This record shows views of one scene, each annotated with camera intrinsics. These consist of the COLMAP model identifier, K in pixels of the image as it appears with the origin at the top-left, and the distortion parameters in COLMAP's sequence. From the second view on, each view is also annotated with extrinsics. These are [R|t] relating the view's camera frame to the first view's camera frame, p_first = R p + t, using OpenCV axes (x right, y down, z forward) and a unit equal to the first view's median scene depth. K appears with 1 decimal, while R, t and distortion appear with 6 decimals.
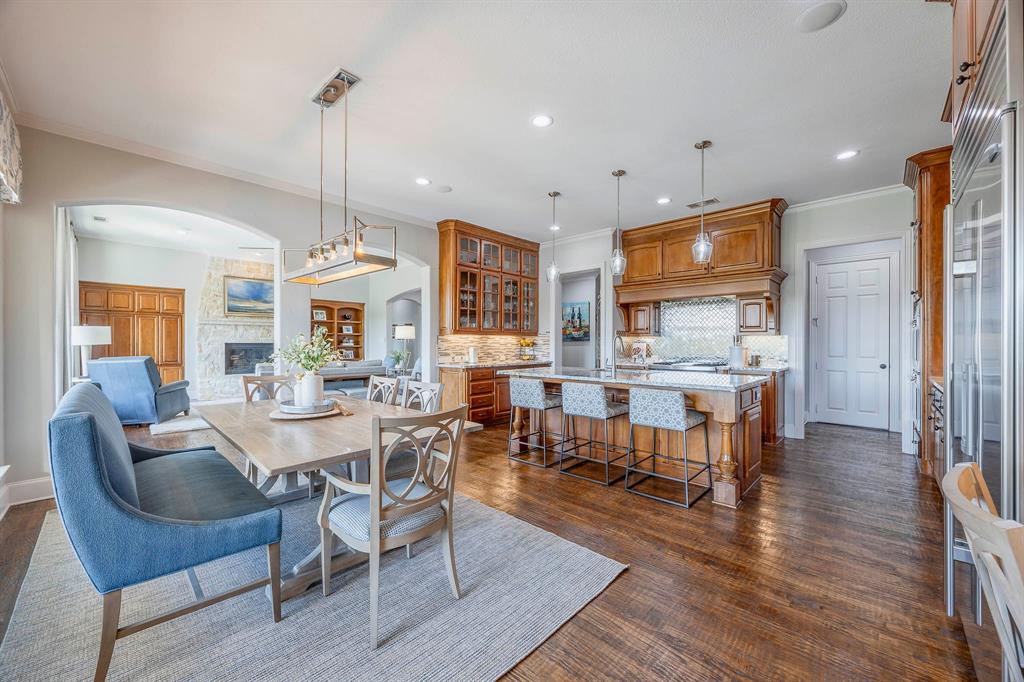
lens RADIAL K [[390.5, 0, 512.6], [0, 390.5, 340.3], [0, 0, 1]] dist [0.000456, -0.000812]
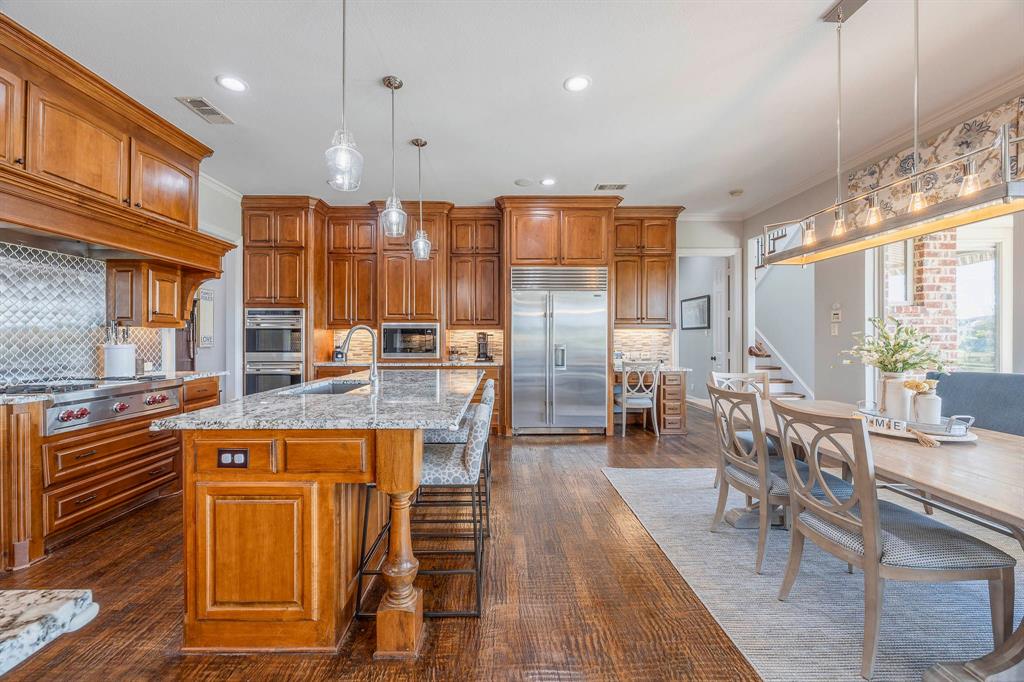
lens RADIAL K [[390.5, 0, 504.0], [0, 390.5, 335.8], [0, 0, 1]] dist [0.000456, -0.000812]
pose [[-0.699812, 0.001660, 0.714325, -0.218004], [-0.004902, 0.999963, -0.007126, 0.003314], [-0.714310, -0.008489, -0.699778, 0.867372]]
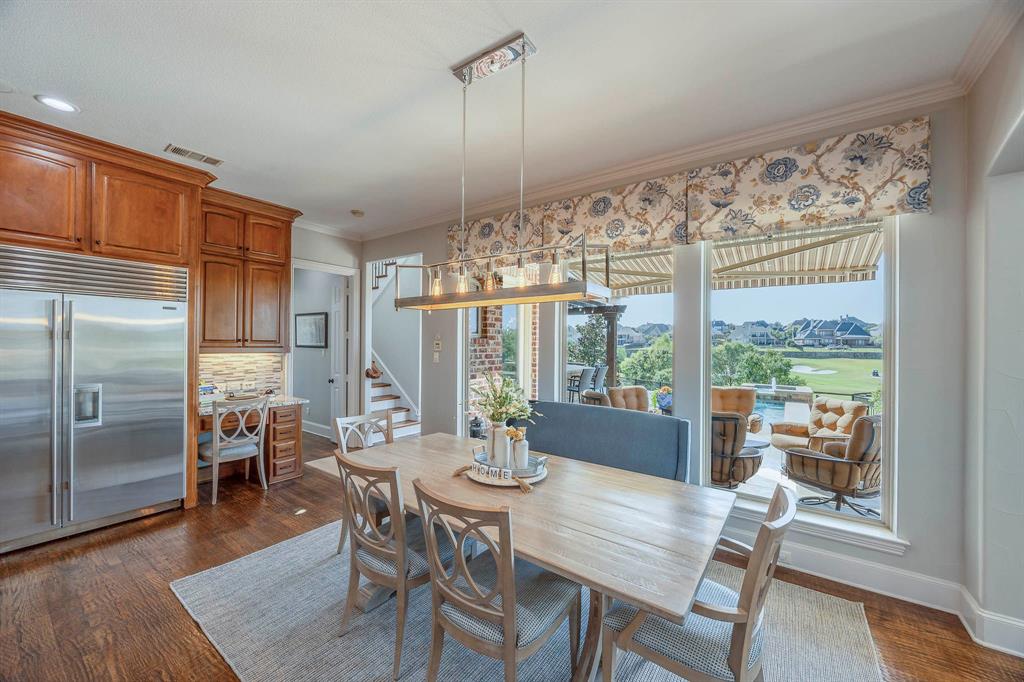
lens RADIAL K [[390.5, 0, 513.7], [0, 390.5, 344.3], [0, 0, 1]] dist [0.000456, -0.000812]
pose [[-0.989288, -0.009560, -0.145661, -0.176795], [-0.009012, 0.999950, -0.004421, -0.036614], [0.145696, -0.003061, -0.989325, 0.780546]]
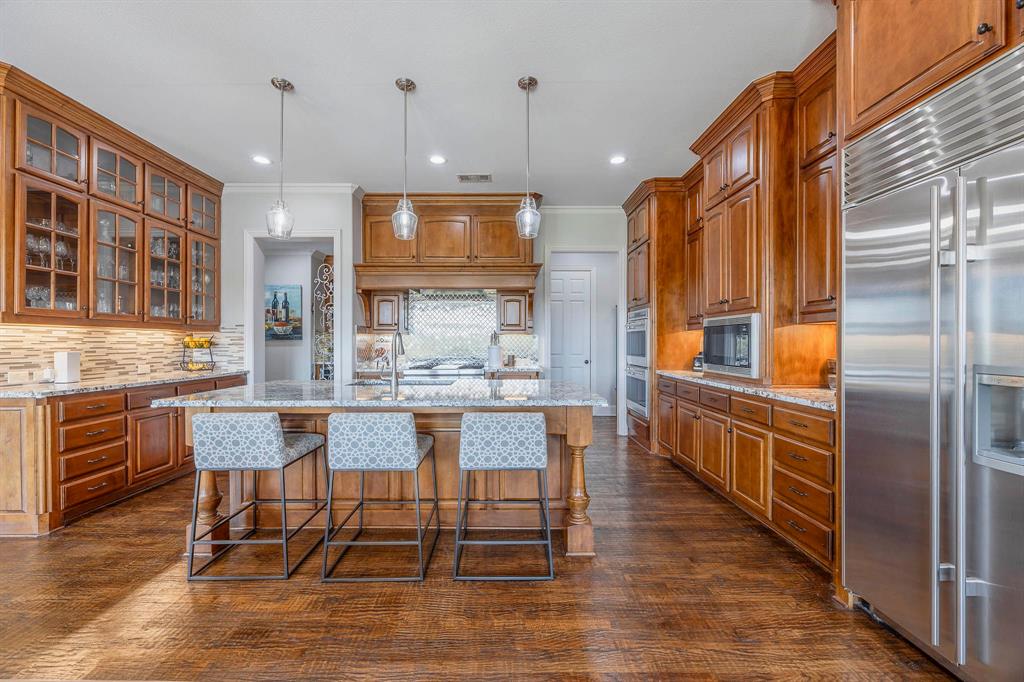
lens RADIAL K [[390.5, 0, 506.7], [0, 390.5, 341.9], [0, 0, 1]] dist [0.000456, -0.000812]
pose [[0.722490, 0.000024, 0.691382, -0.041097], [-0.003393, 0.999988, 0.003511, 0.002781], [-0.691373, -0.004883, 0.722481, 0.265027]]
